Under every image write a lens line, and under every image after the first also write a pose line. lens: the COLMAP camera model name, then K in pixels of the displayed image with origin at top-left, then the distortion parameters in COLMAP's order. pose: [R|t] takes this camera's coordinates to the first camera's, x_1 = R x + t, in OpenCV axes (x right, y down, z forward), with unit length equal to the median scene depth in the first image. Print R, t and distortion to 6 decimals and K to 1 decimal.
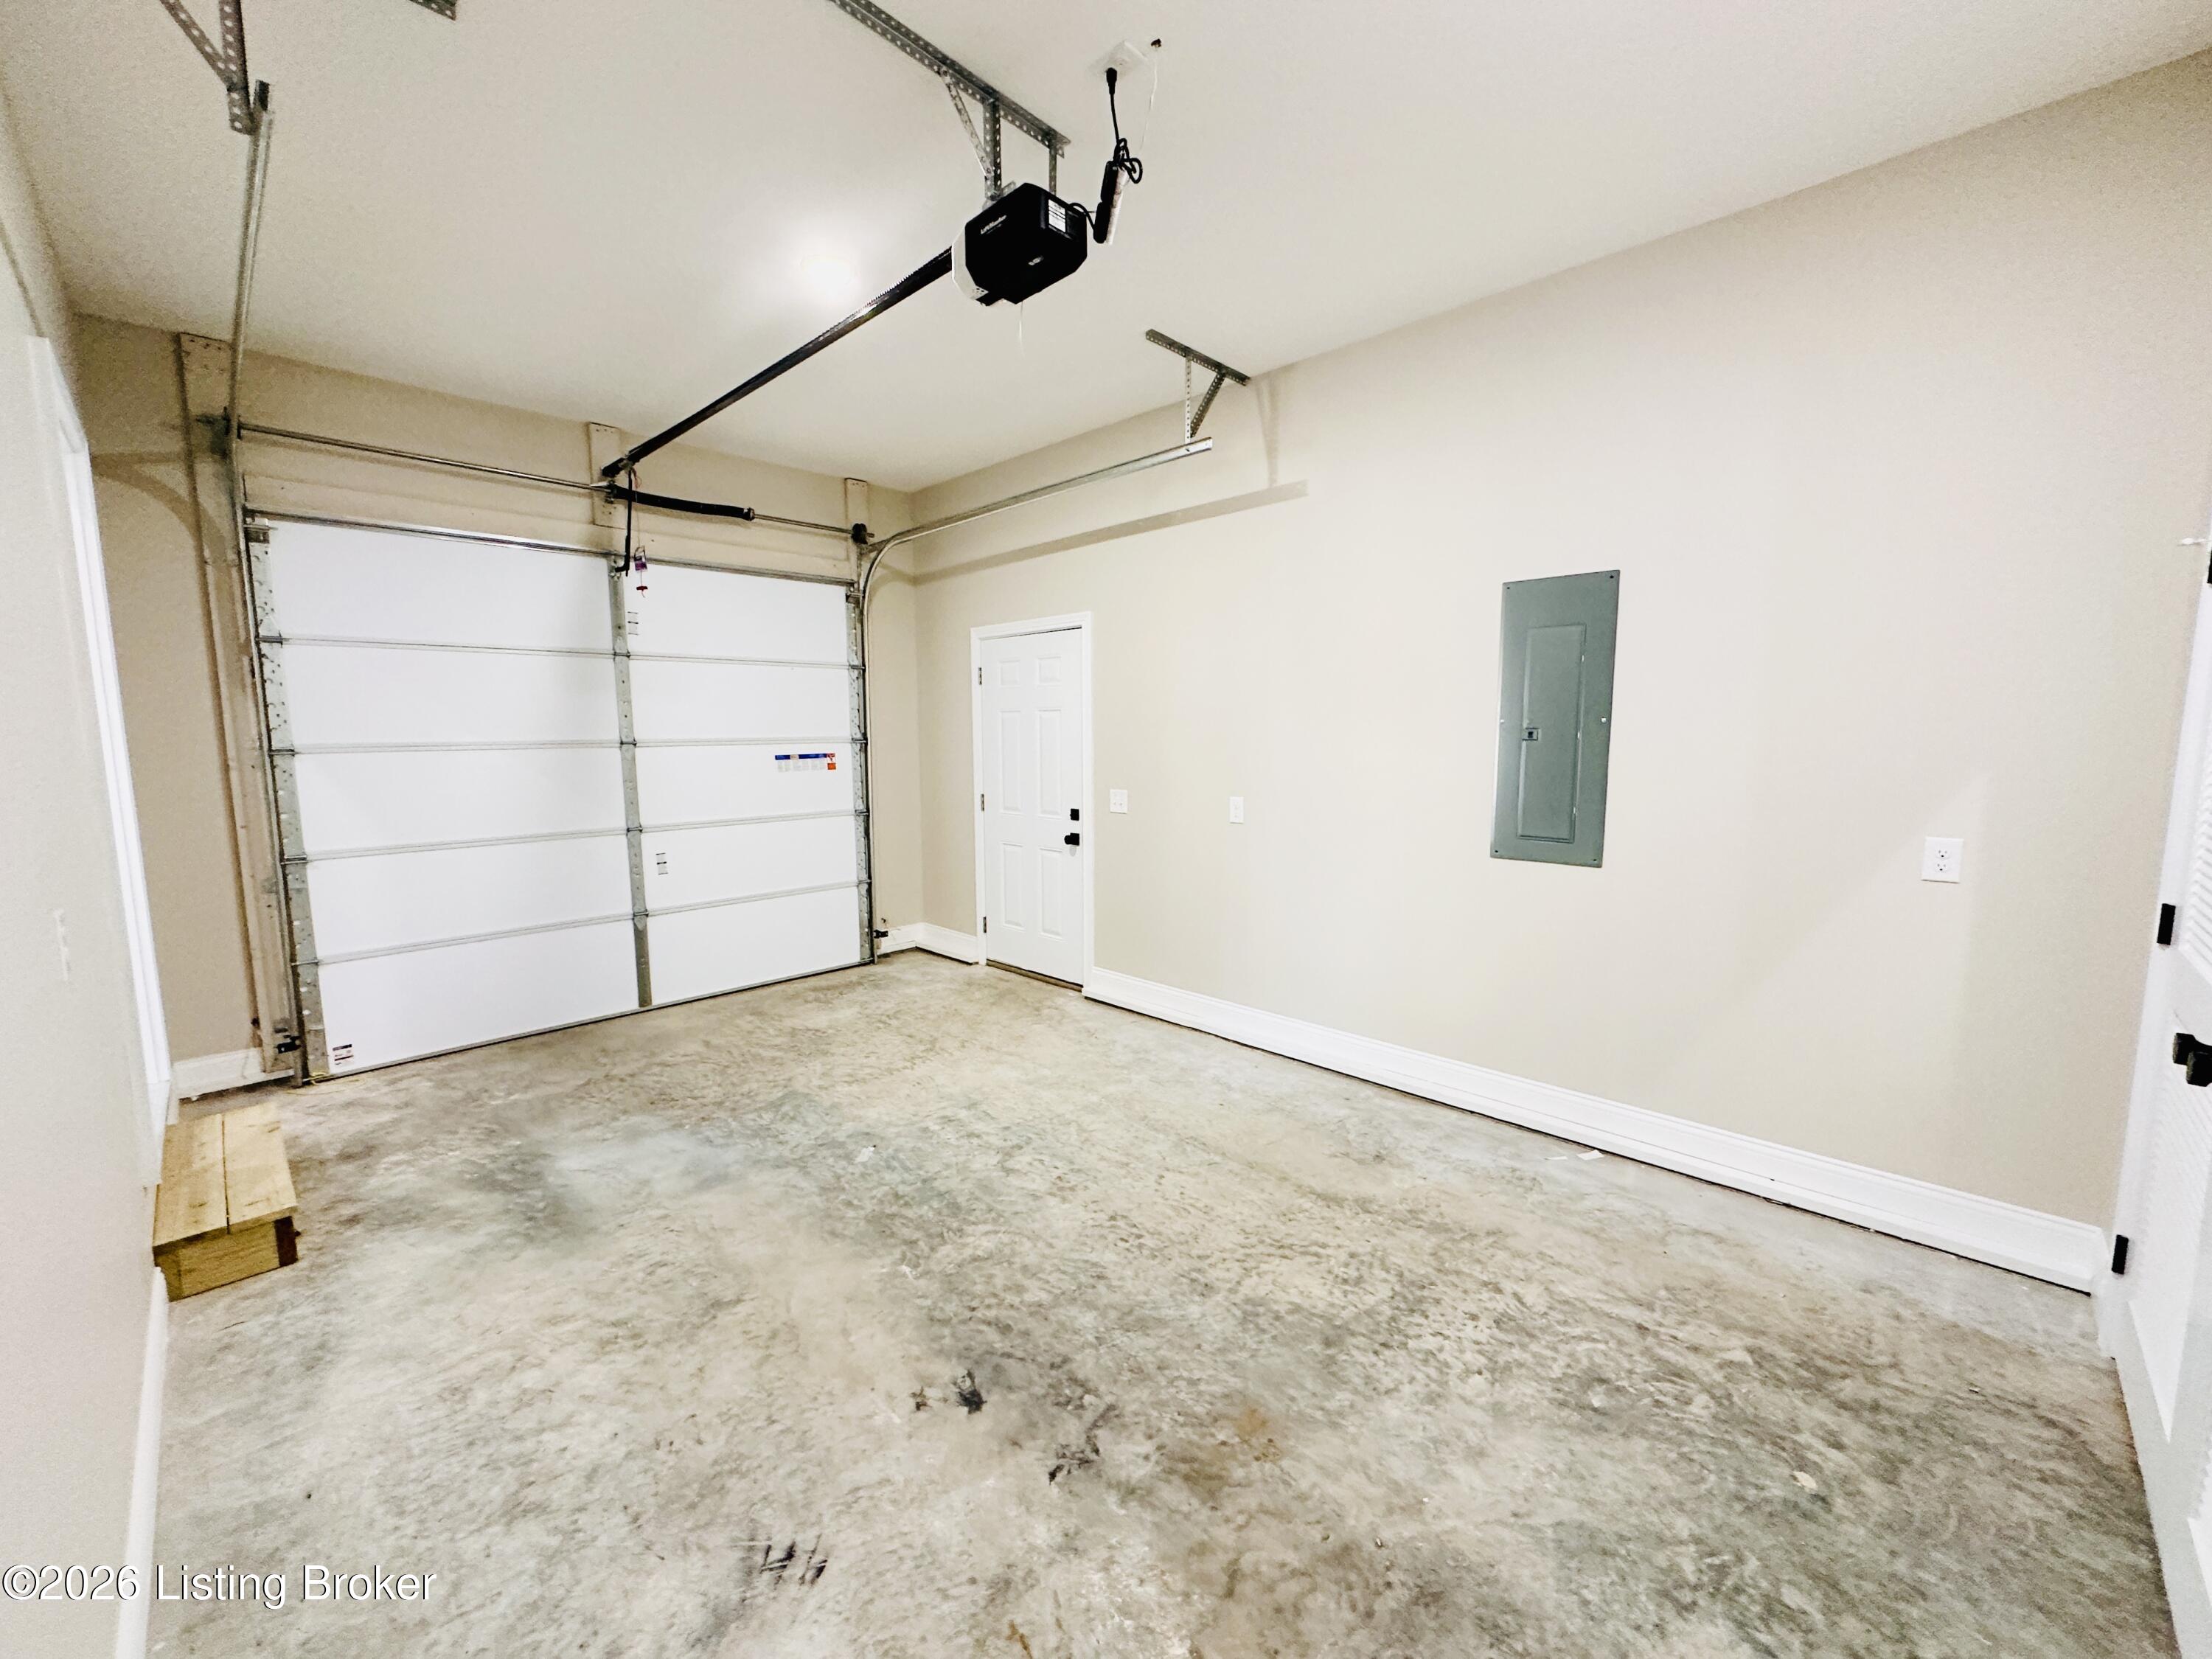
lens RADIAL K [[881.3, 0, 1105.4], [0, 881.3, 827.5], [0, 0, 1]] dist [-0.003524, 0.000900]
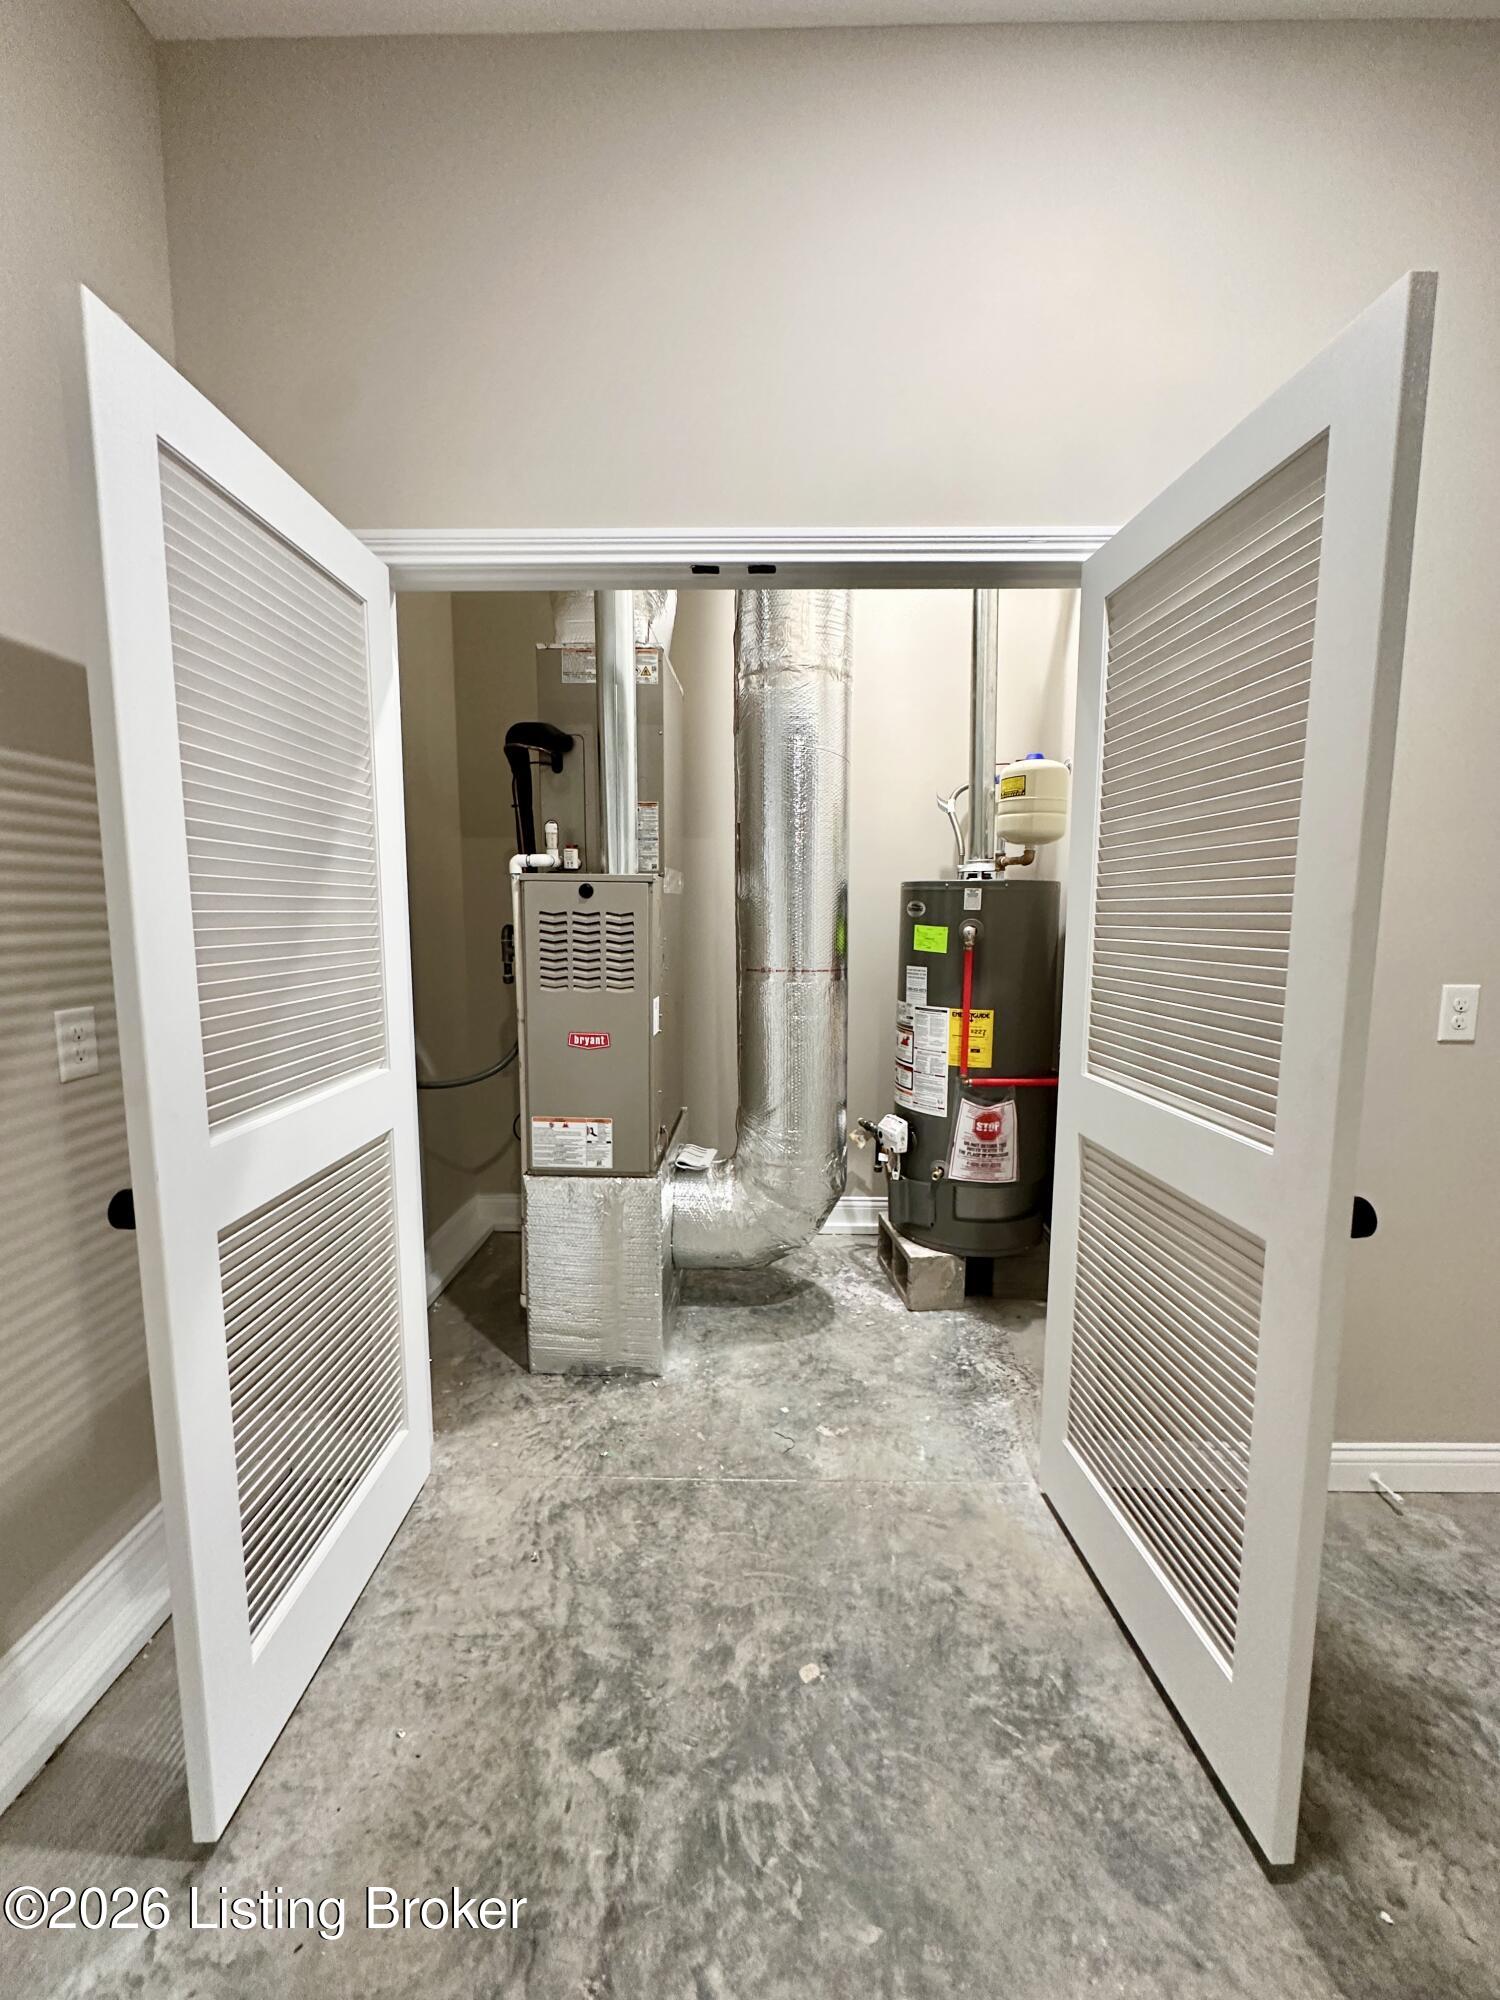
lens RADIAL K [[796.8, 0, 750.4], [0, 796.8, 1001.7], [0, 0, 1]] dist [-0.003524, 0.000900]
pose [[-0.689102, -0.074651, 0.720809, 0.217383], [0.082963, 0.980013, 0.180809, -0.053177], [-0.719900, 0.184396, -0.669136, 1.030670]]
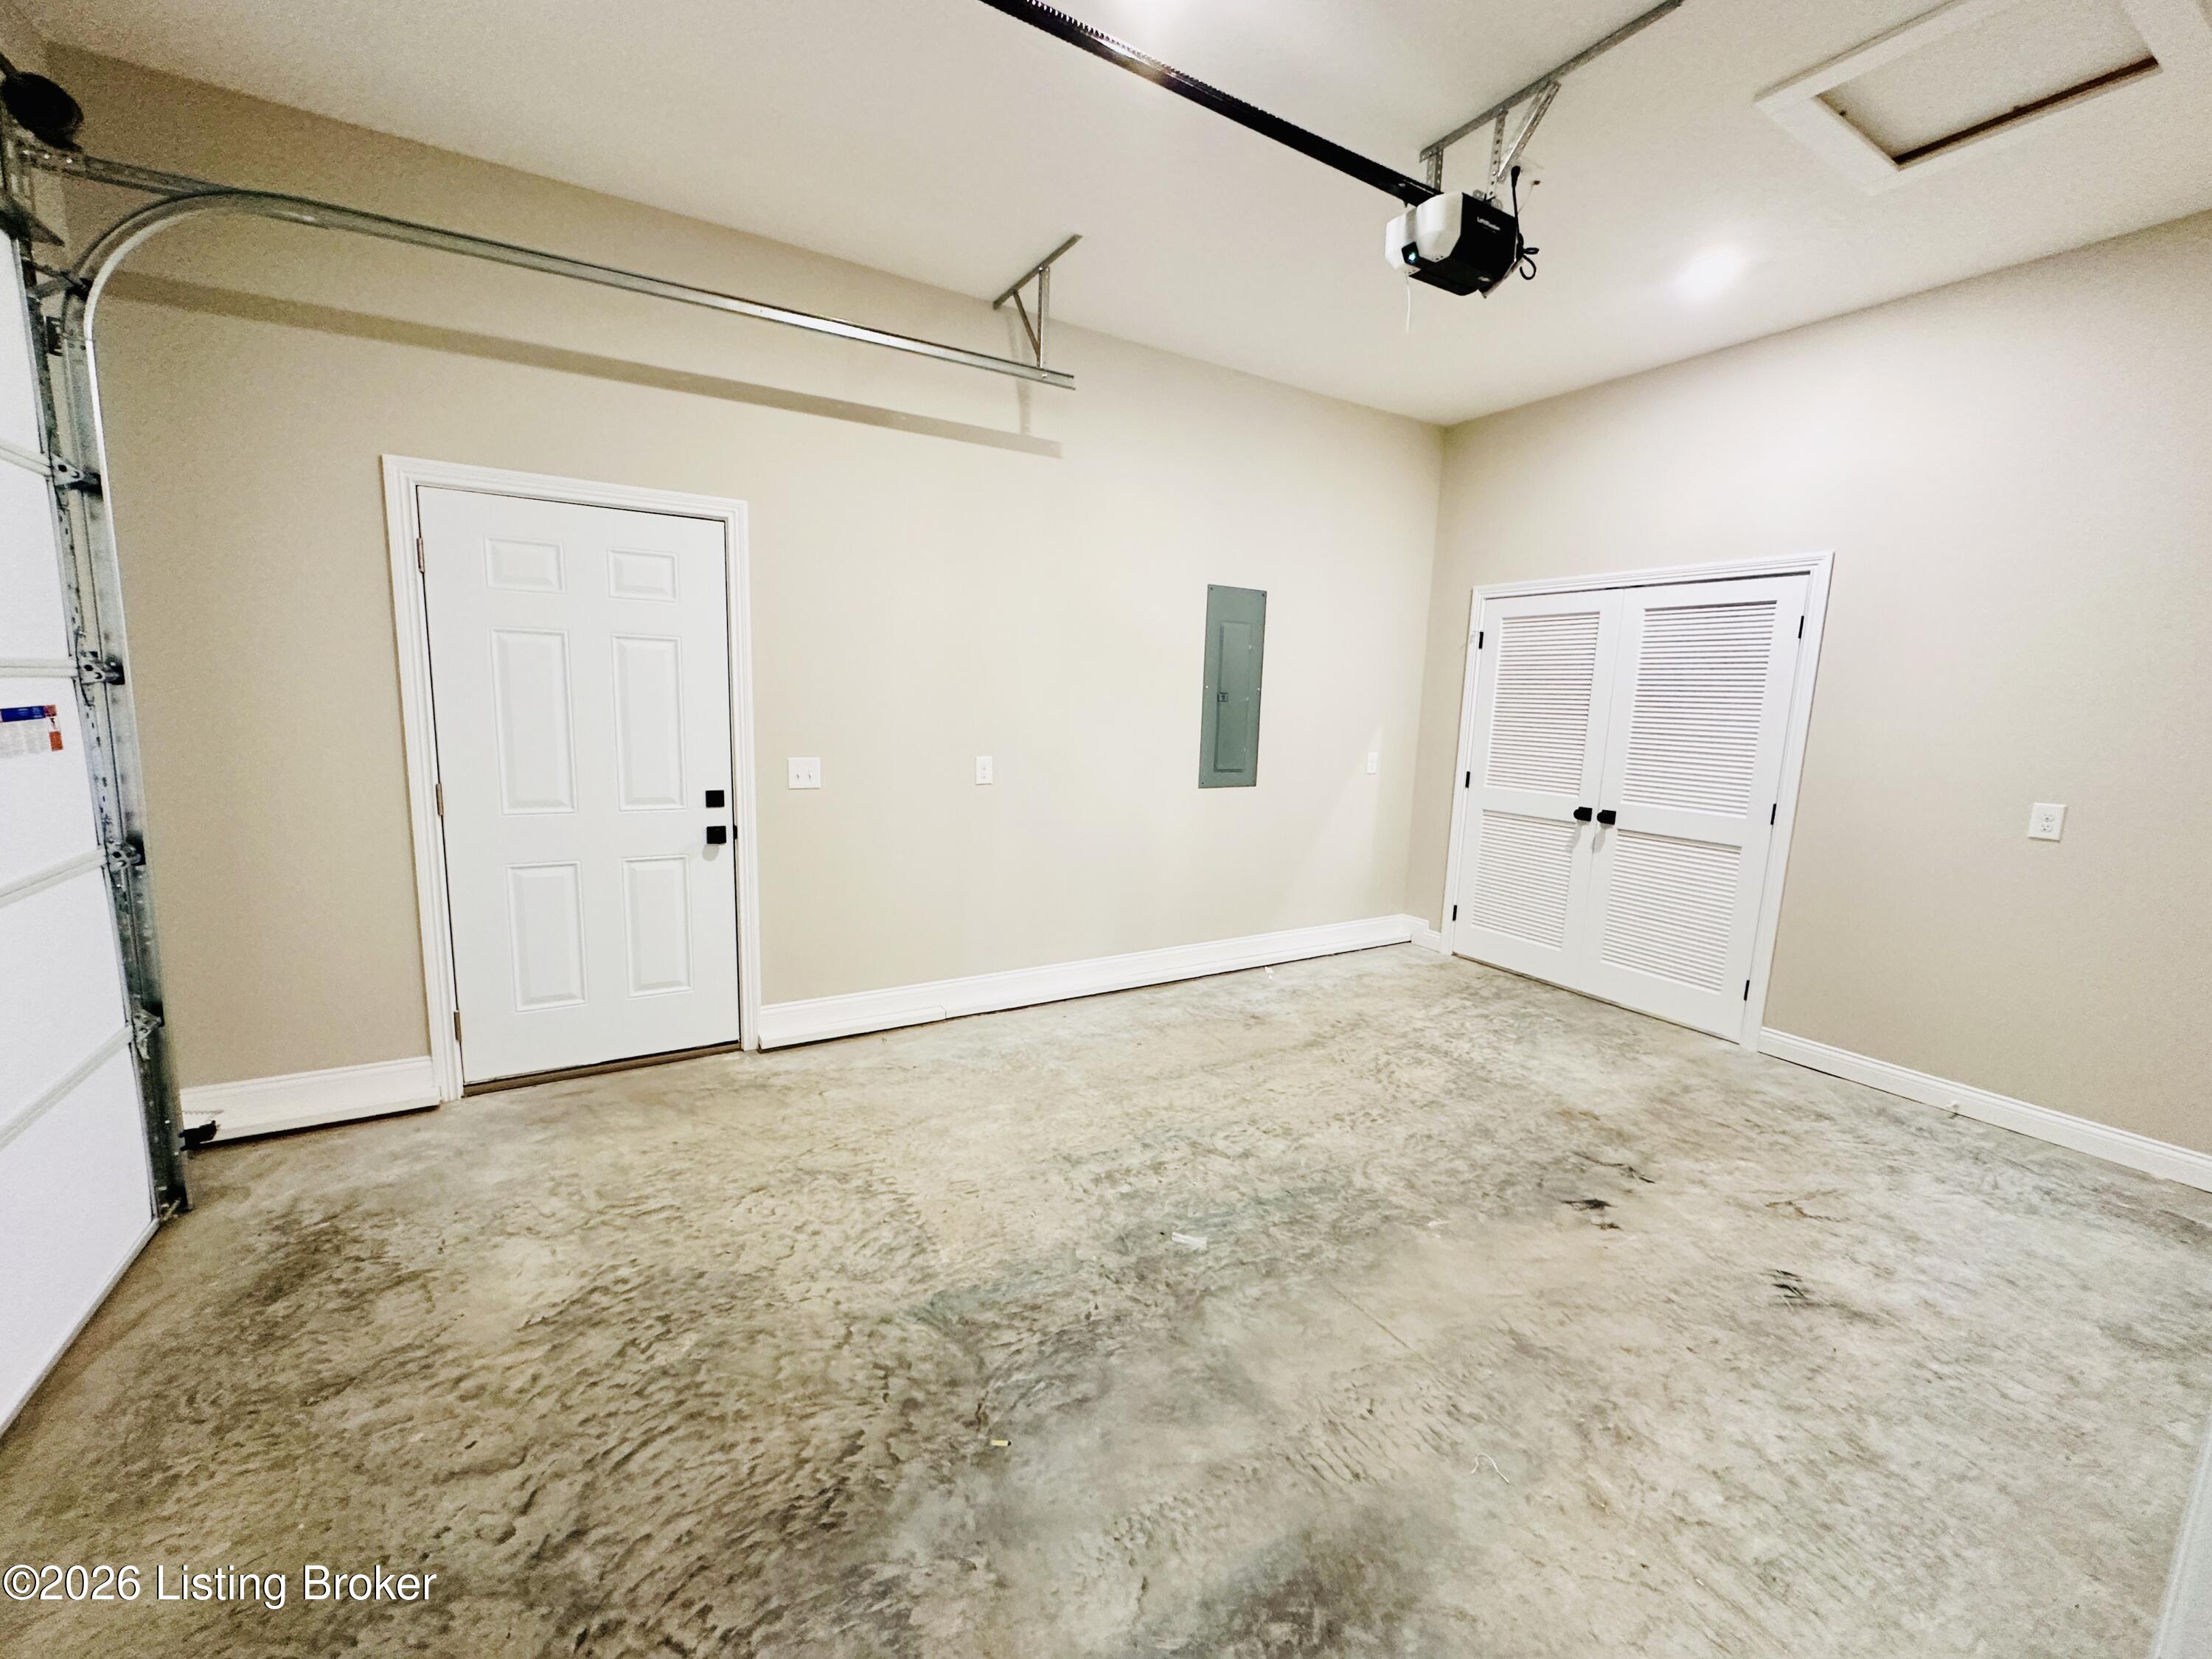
lens RADIAL K [[881.3, 0, 1107.3], [0, 881.3, 827.9], [0, 0, 1]] dist [-0.003524, 0.000900]
pose [[0.250513, -0.128138, 0.959596, -1.231718], [0.074050, 0.990834, 0.112978, -0.093952], [-0.965277, 0.042755, 0.257705, 1.075974]]
